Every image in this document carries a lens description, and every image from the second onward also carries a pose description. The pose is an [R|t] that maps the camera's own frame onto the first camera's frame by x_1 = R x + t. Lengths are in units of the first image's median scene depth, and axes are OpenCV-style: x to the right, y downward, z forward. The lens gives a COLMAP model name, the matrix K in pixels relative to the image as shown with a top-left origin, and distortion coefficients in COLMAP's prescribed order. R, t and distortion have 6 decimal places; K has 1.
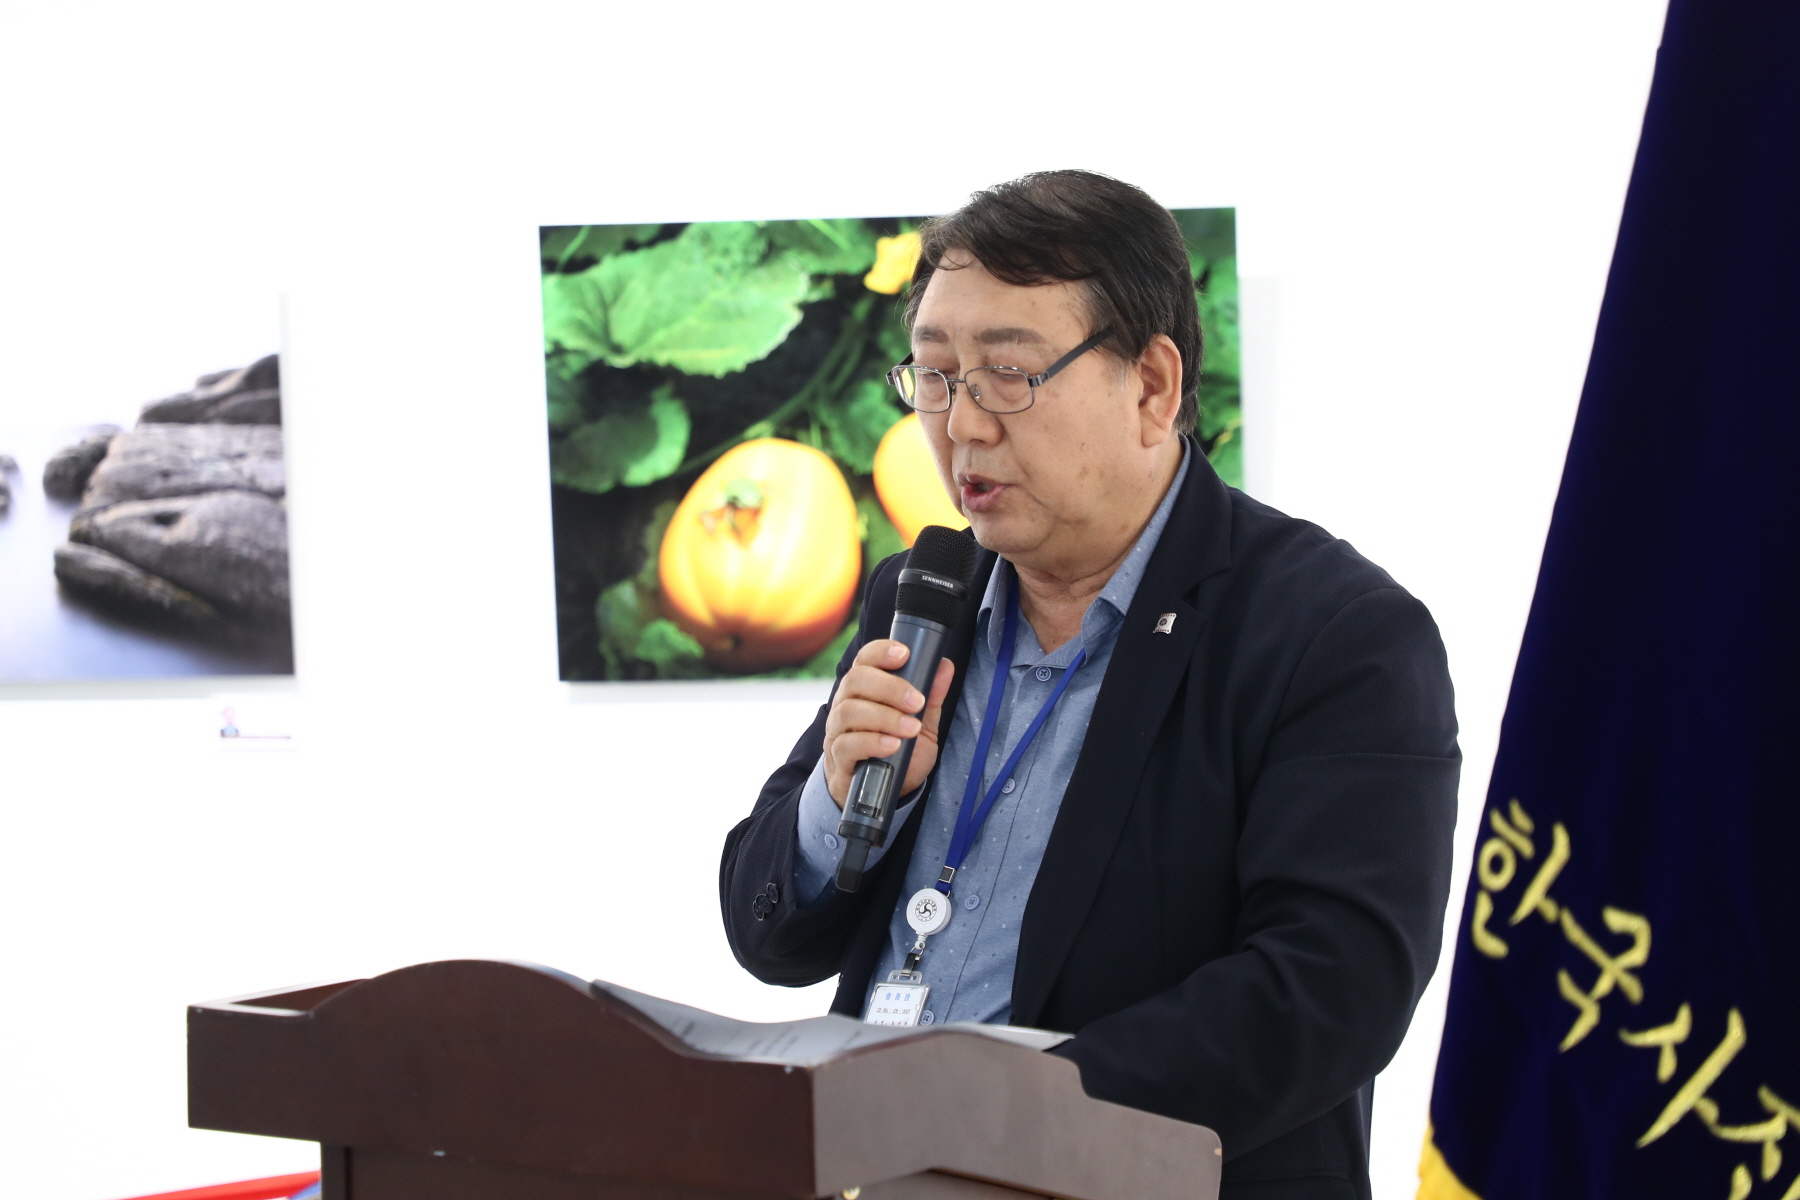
lens RADIAL K [[5193.9, 0, 896.8], [0, 5193.9, 600.3], [0, 0, 1]] dist [0.028998, 0.000000]
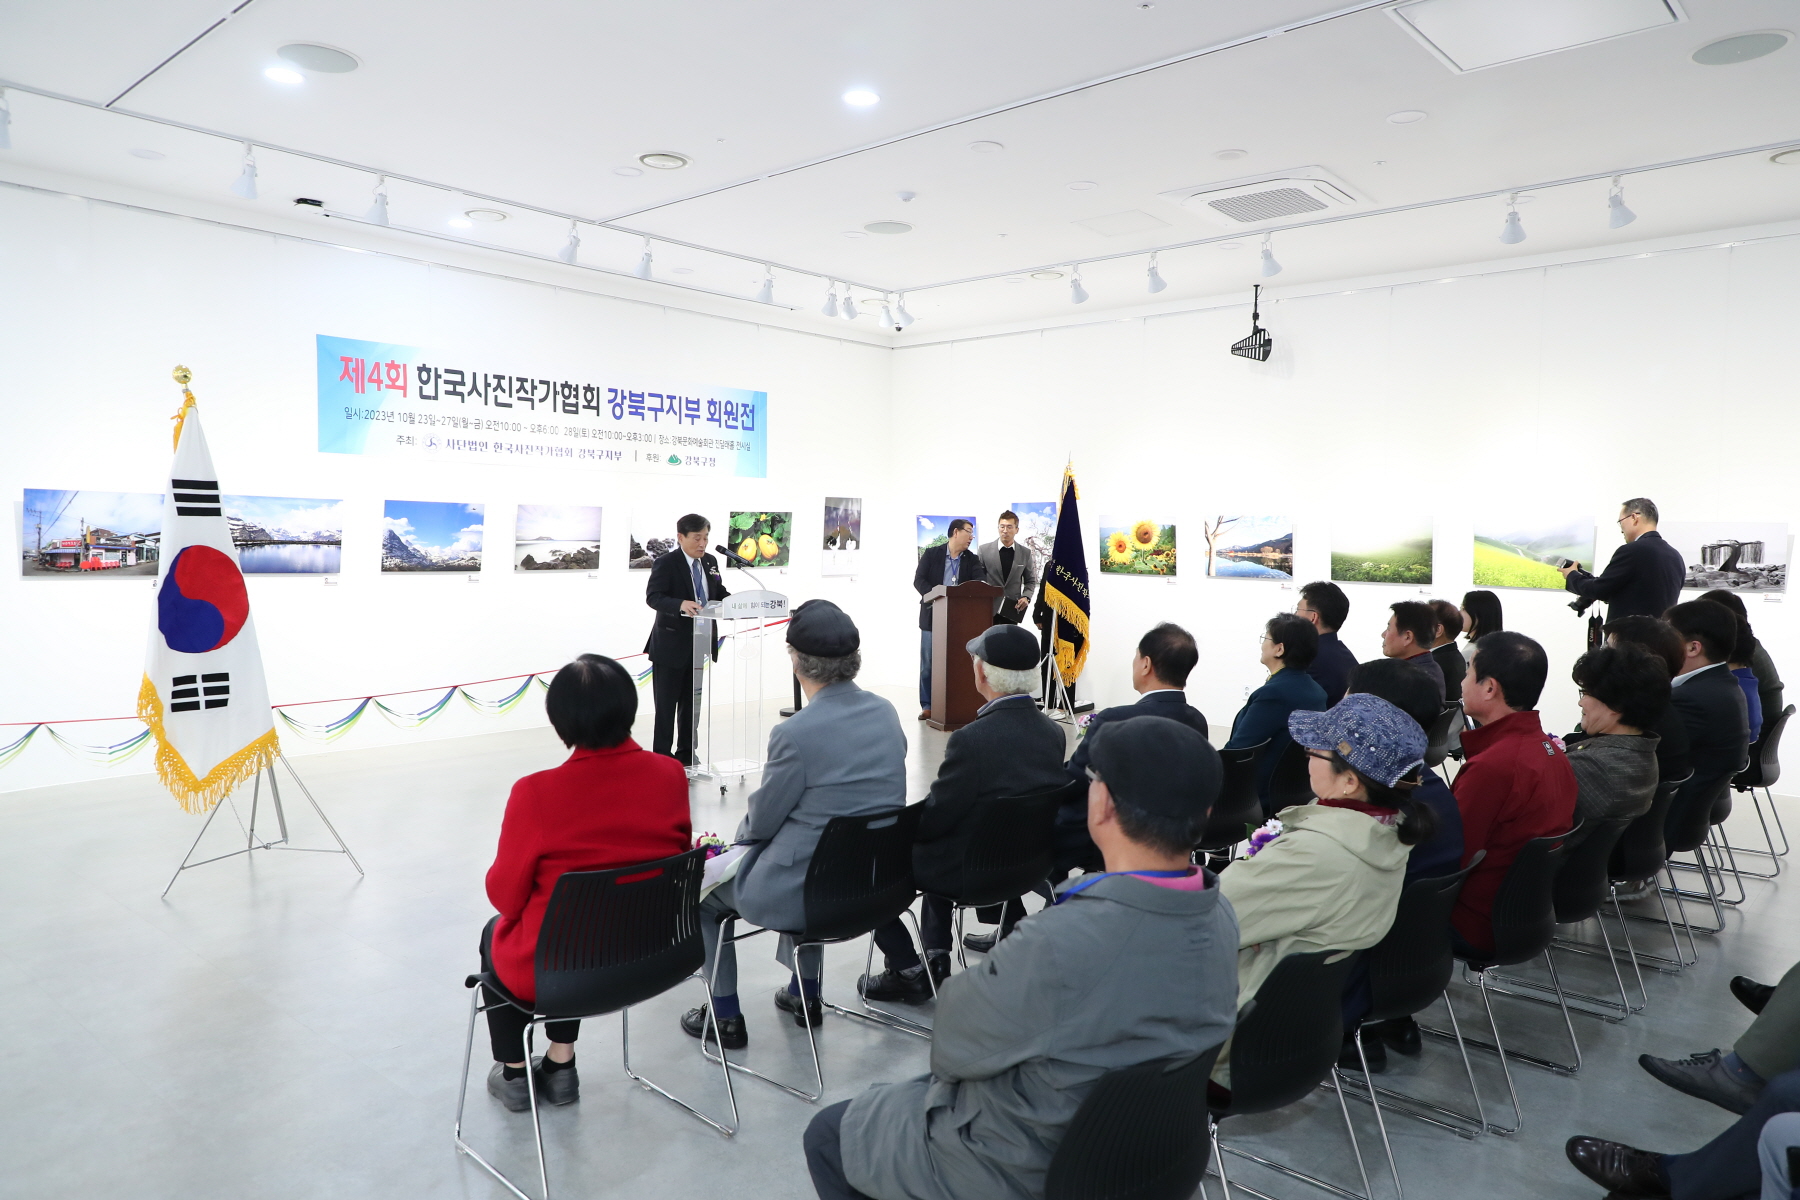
lens RADIAL K [[1224.4, 0, 895.8], [0, 1224.4, 590.4], [0, 0, 1]] dist [0.013434, -0.003071]
pose [[0.578985, -0.022482, 0.815028, -1.497099], [0.010391, 0.999742, 0.020195, 0.016064], [-0.815272, -0.003223, 0.579069, -0.335909]]
